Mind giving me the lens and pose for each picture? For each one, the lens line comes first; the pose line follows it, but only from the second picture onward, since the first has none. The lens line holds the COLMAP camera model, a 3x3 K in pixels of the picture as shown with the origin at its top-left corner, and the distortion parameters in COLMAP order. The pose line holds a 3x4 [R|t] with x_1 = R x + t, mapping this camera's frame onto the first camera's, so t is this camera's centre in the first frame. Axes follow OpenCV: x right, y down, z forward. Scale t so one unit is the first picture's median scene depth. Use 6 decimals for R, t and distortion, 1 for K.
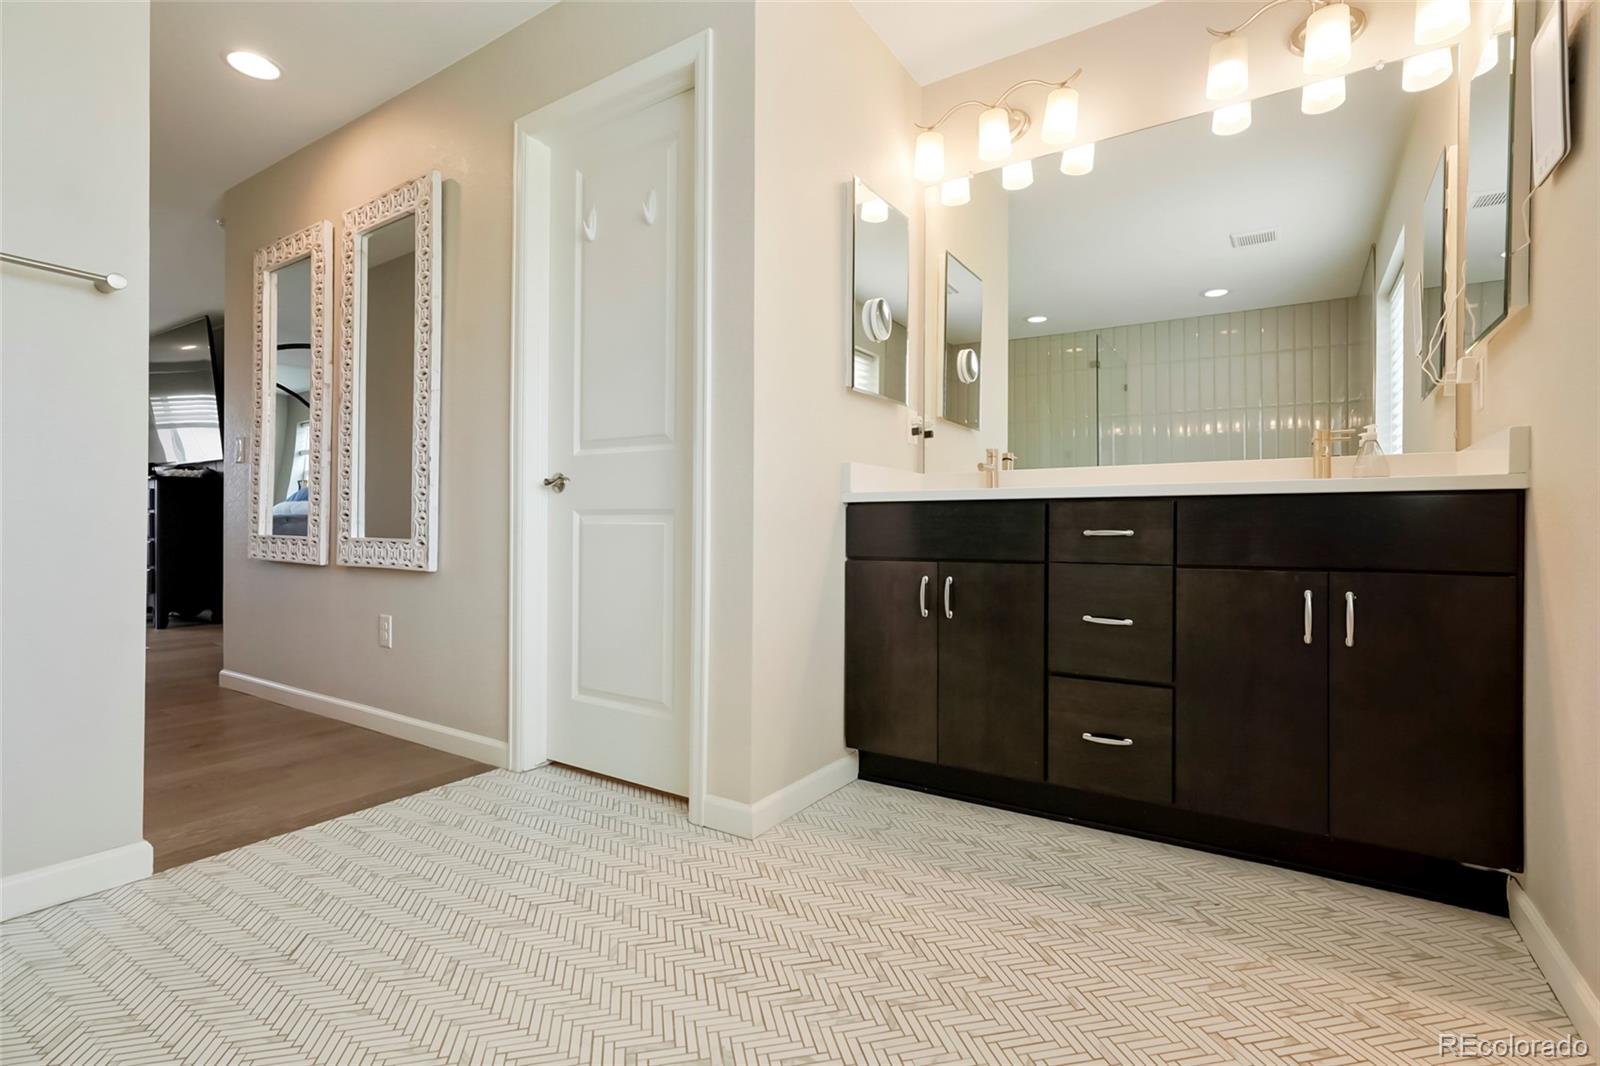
lens RADIAL K [[736.8, 0, 800.0], [0, 736.8, 533.0], [0, 0, 1]] dist [-0.000216, -0.000090]
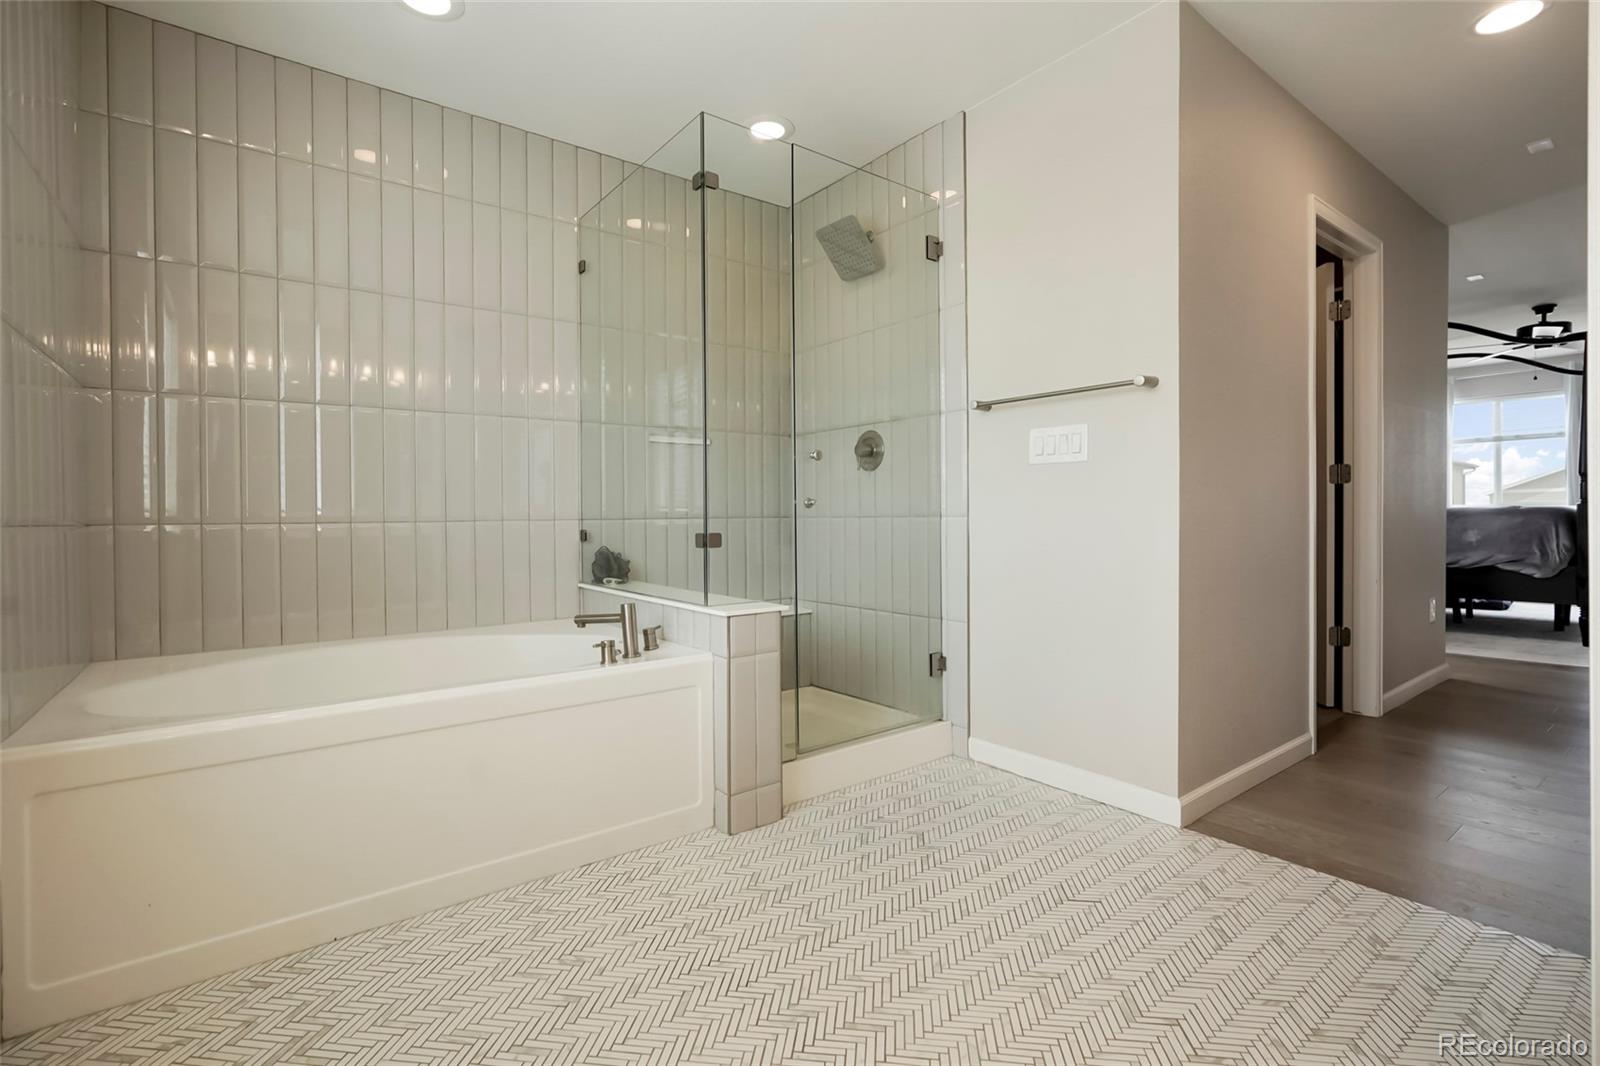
lens RADIAL K [[736.8, 0, 800.0], [0, 736.8, 533.0], [0, 0, 1]] dist [-0.000216, -0.000090]
pose [[-0.335507, 0.022578, -0.941767, 0.483427], [0.006646, 0.999745, 0.021601, -0.073480], [0.942014, 0.000988, -0.335571, 0.716181]]
